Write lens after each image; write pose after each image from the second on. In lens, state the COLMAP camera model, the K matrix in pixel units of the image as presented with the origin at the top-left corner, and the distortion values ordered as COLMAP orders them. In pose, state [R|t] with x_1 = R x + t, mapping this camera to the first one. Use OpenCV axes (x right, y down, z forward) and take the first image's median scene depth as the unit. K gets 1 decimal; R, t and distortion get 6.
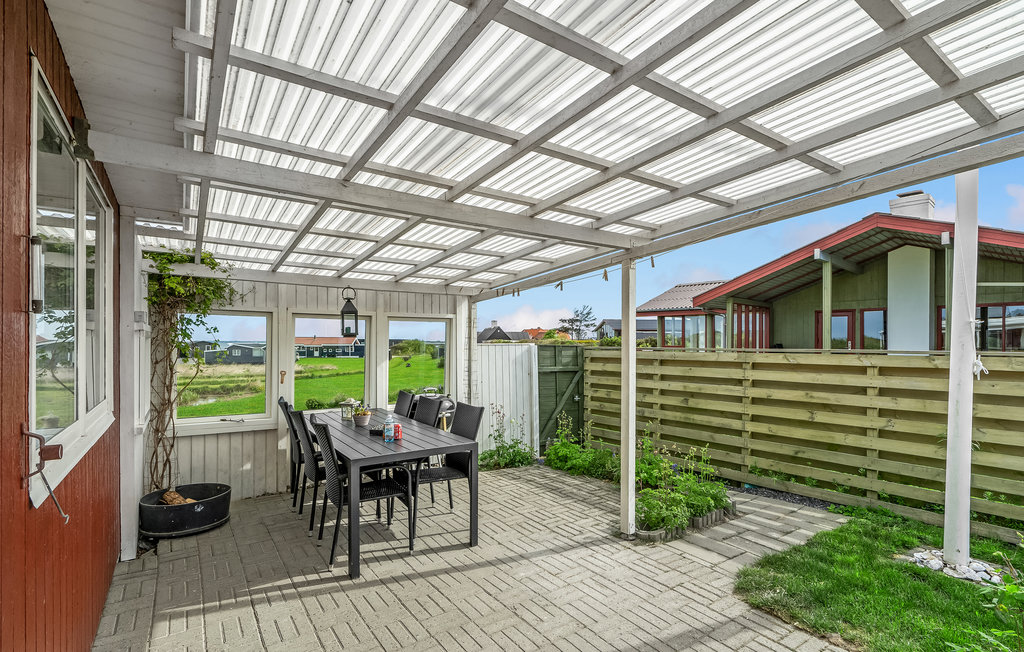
lens RADIAL K [[481.3, 0, 512.0], [0, 481.3, 326.0], [0, 0, 1]] dist [-0.005407, -0.000107]
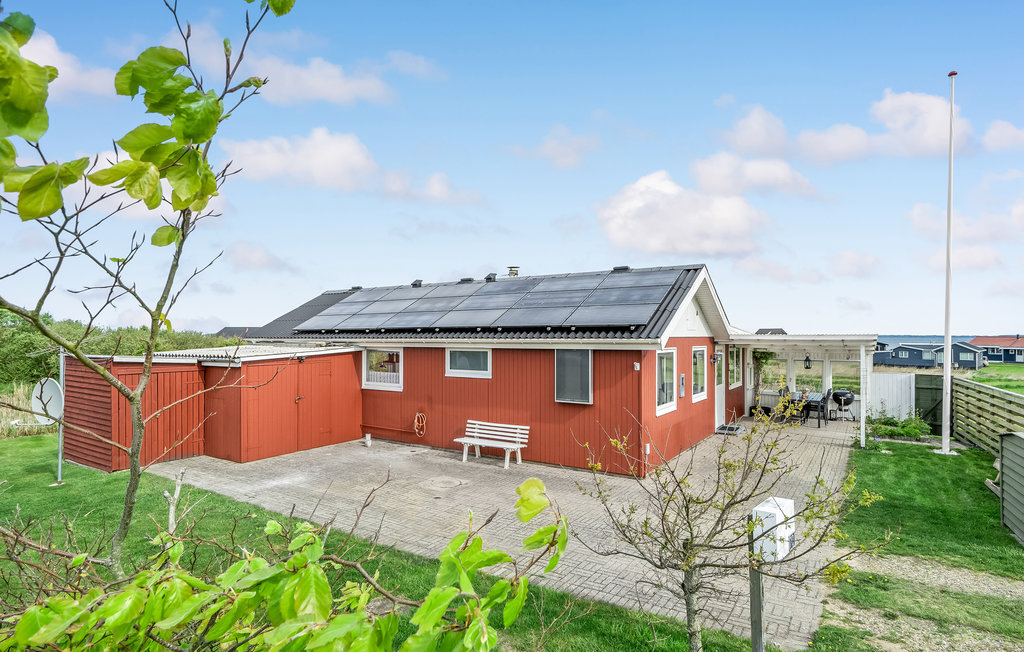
lens RADIAL K [[540.6, 0, 512.0], [0, 540.6, 326.0], [0, 0, 1]] dist [0.000175, 0.000318]
pose [[0.365227, -0.019569, -0.930713, 2.776632], [0.029675, 0.999516, -0.009371, -0.347820], [0.930446, -0.024197, 0.365630, -2.587206]]
